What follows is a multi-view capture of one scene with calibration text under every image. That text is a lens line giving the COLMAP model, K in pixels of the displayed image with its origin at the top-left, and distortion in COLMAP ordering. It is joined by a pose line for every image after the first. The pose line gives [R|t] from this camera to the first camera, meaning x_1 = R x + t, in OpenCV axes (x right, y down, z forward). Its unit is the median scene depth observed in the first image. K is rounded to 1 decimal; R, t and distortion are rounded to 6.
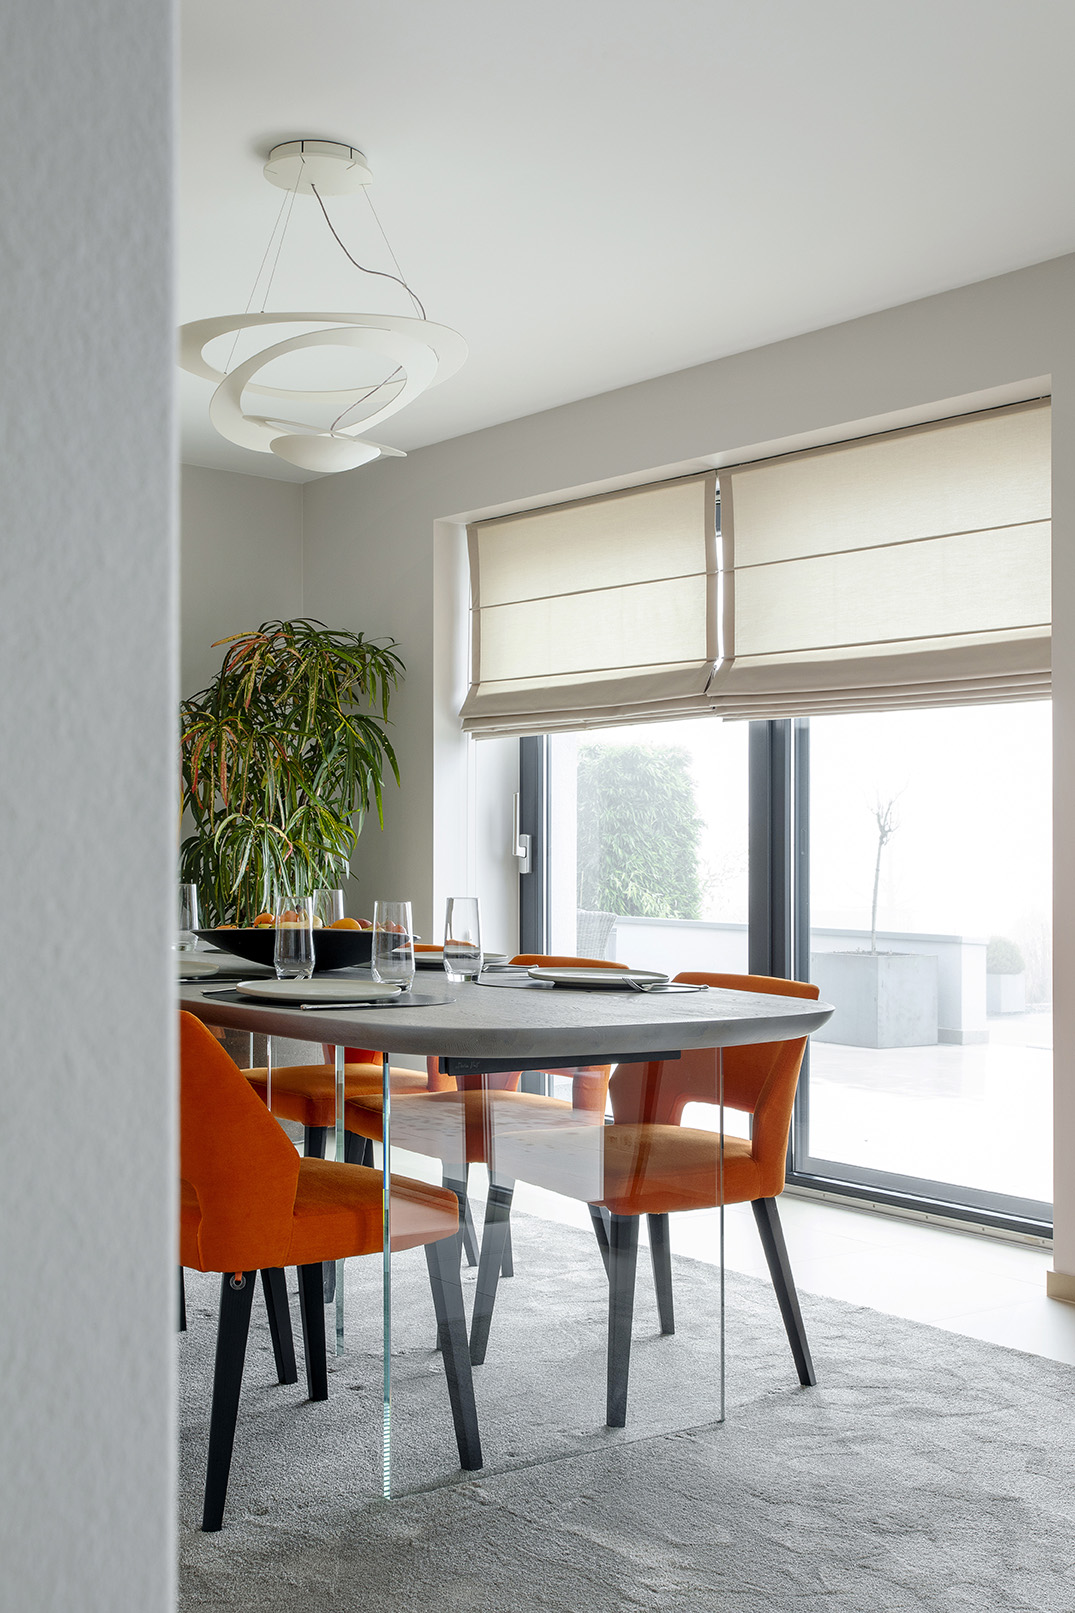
lens RADIAL K [[1820.2, 0, 520.7], [0, 1820.2, 799.4], [0, 0, 1]] dist [0.061590, 0.000000]
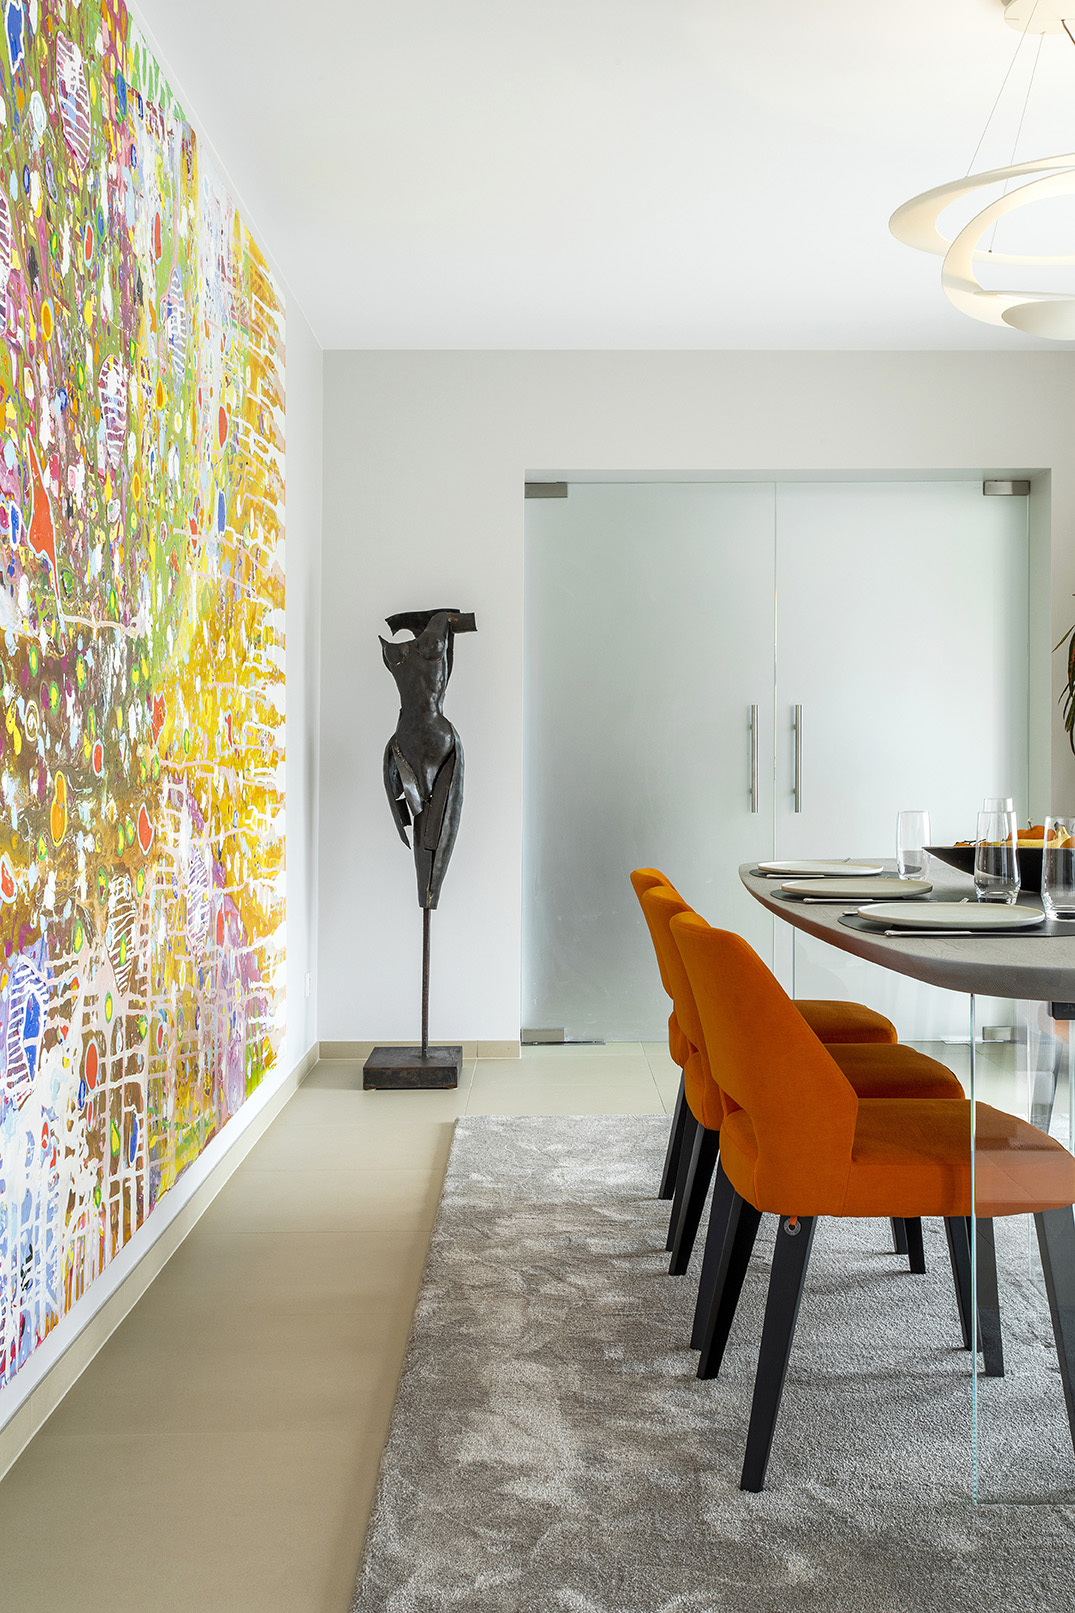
lens RADIAL K [[1820.2, 0, 614.1], [0, 1820.2, 703.3], [0, 0, 1]] dist [0.061590, 0.000000]
pose [[0.825632, -0.024171, -0.563691, 0.232091], [0.020793, 0.999707, -0.012411, 0.006926], [0.563826, -0.001474, 0.825892, 0.143730]]
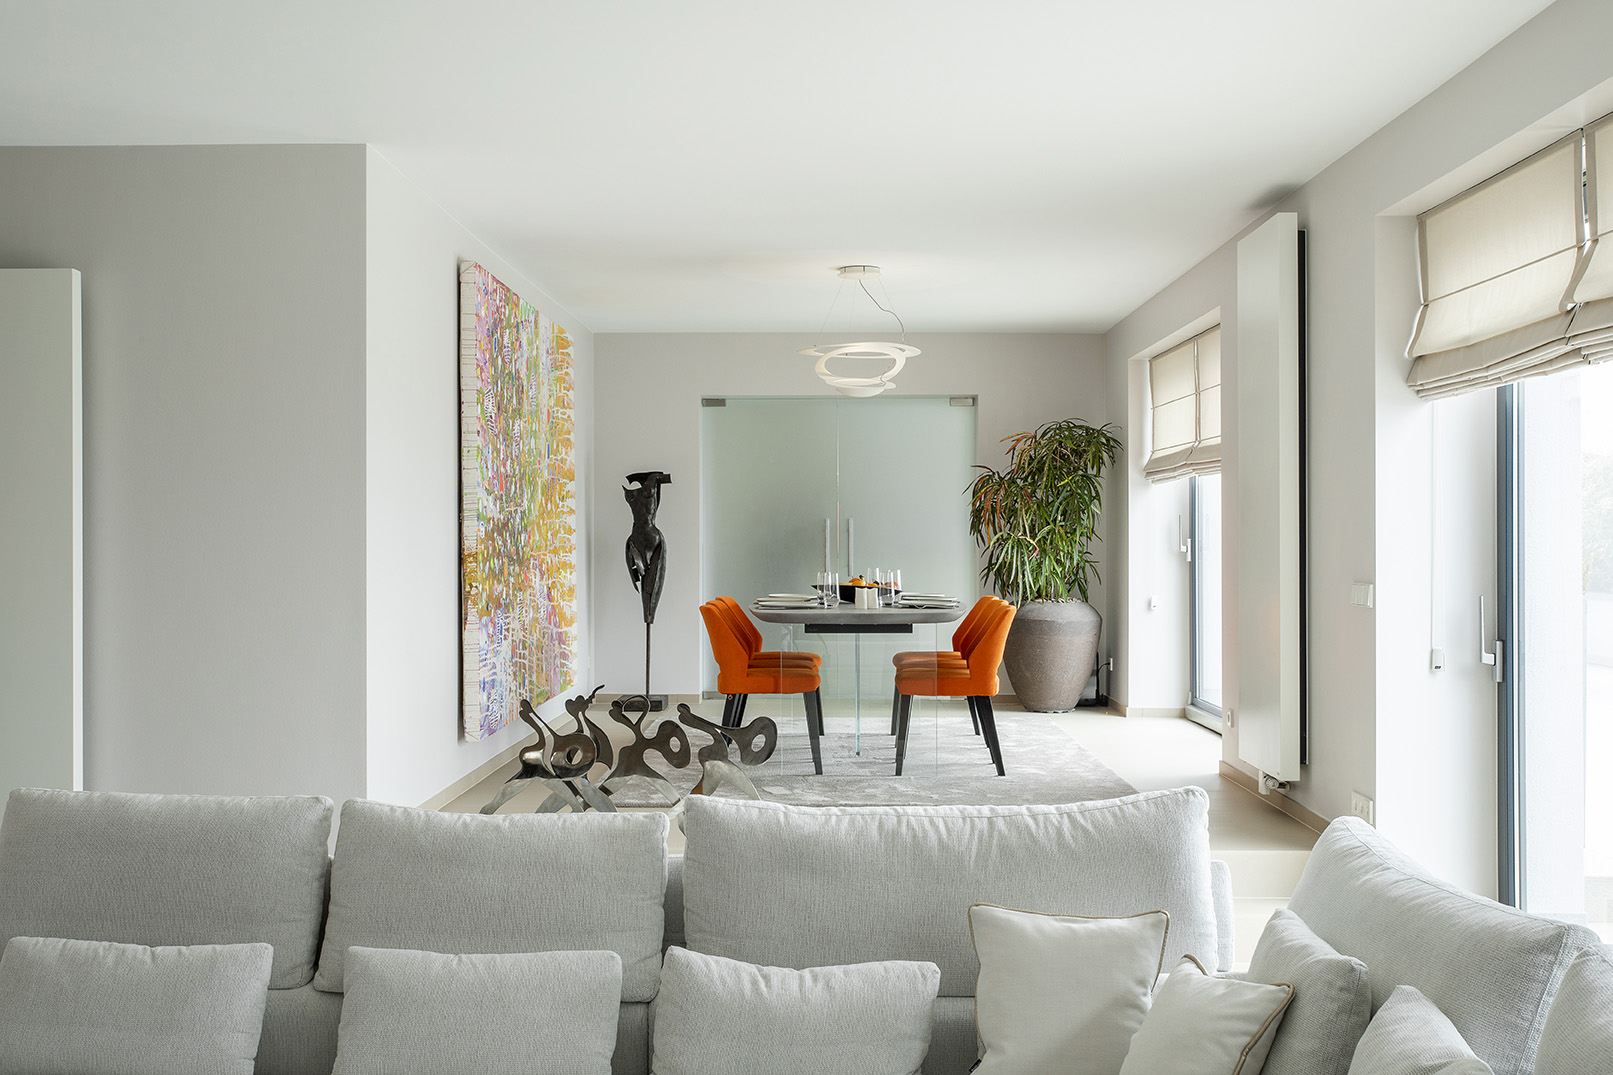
lens RADIAL K [[1871.2, 0, 809.8], [0, 1871.2, 543.9], [0, 0, 1]] dist [-0.145042, 0.000000]
pose [[0.791357, -0.003841, -0.611342, 1.433758], [0.022259, 0.999498, 0.022534, -0.042732], [0.610949, -0.031441, 0.791045, -1.054572]]
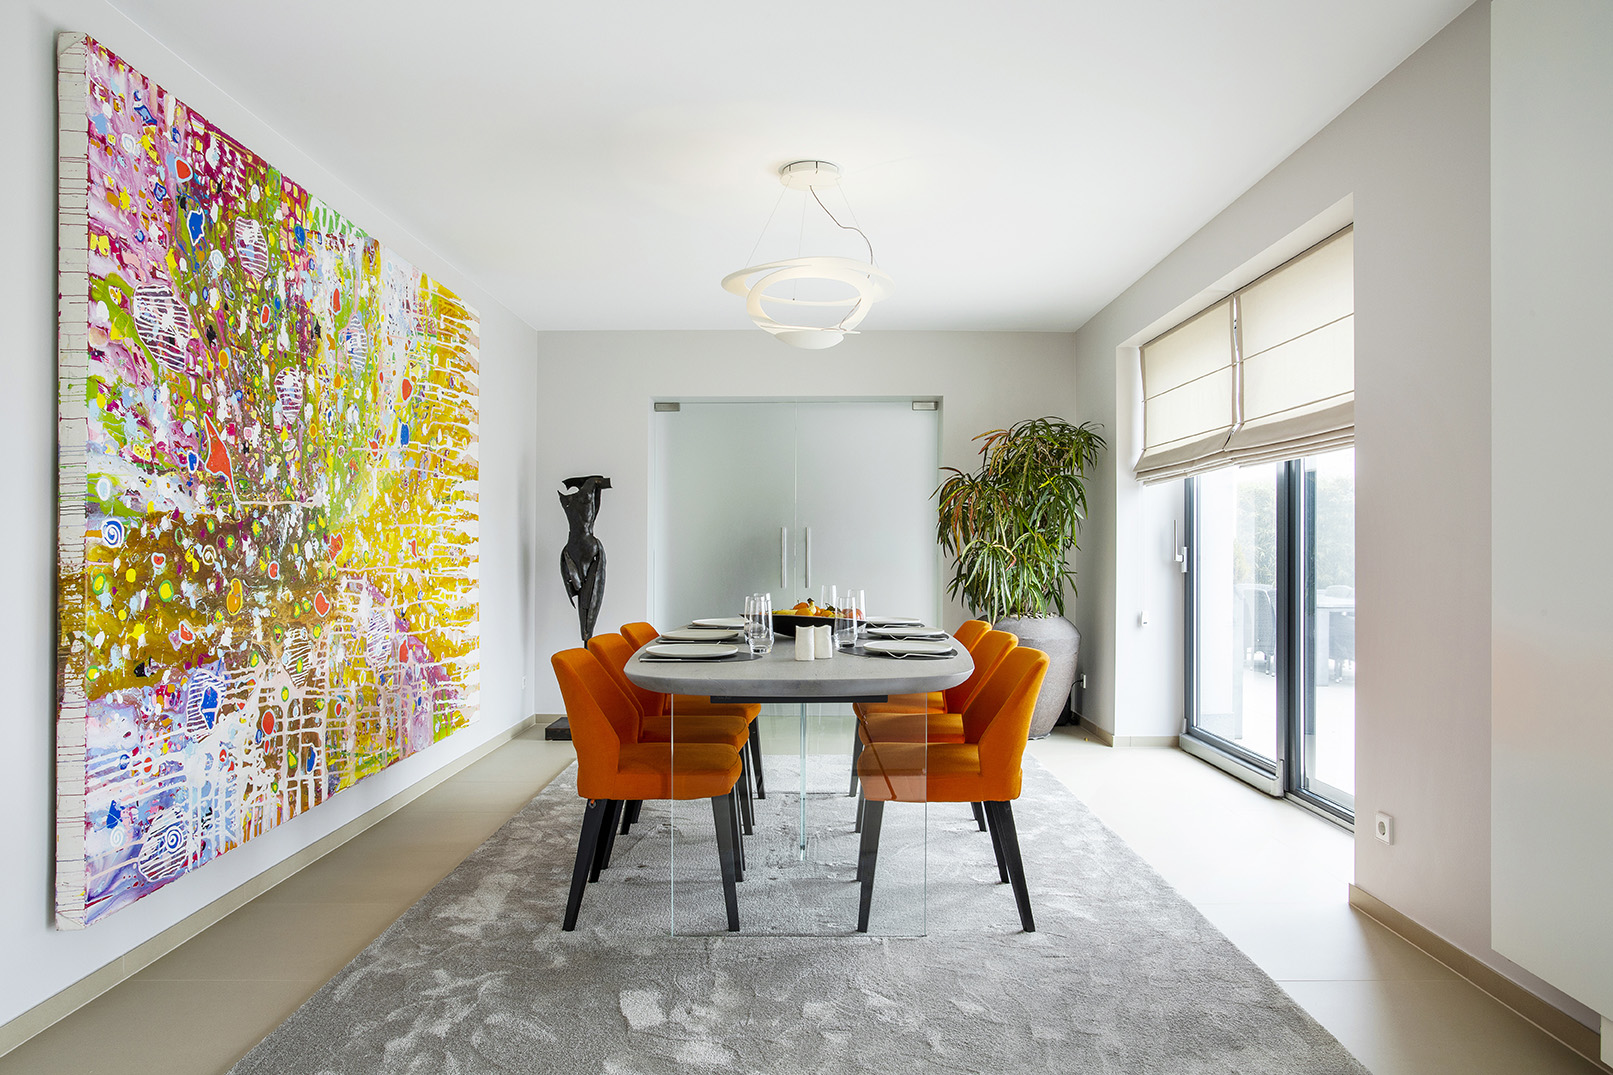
lens RADIAL K [[1111.2, 0, 828.6], [0, 1111.2, 516.5], [0, 0, 1]] dist [0.000900, 0.000258]
pose [[0.807188, -0.023922, -0.589810, 0.559053], [0.023399, 0.999690, -0.008523, -0.010829], [0.589831, -0.006922, 0.807497, 0.176732]]
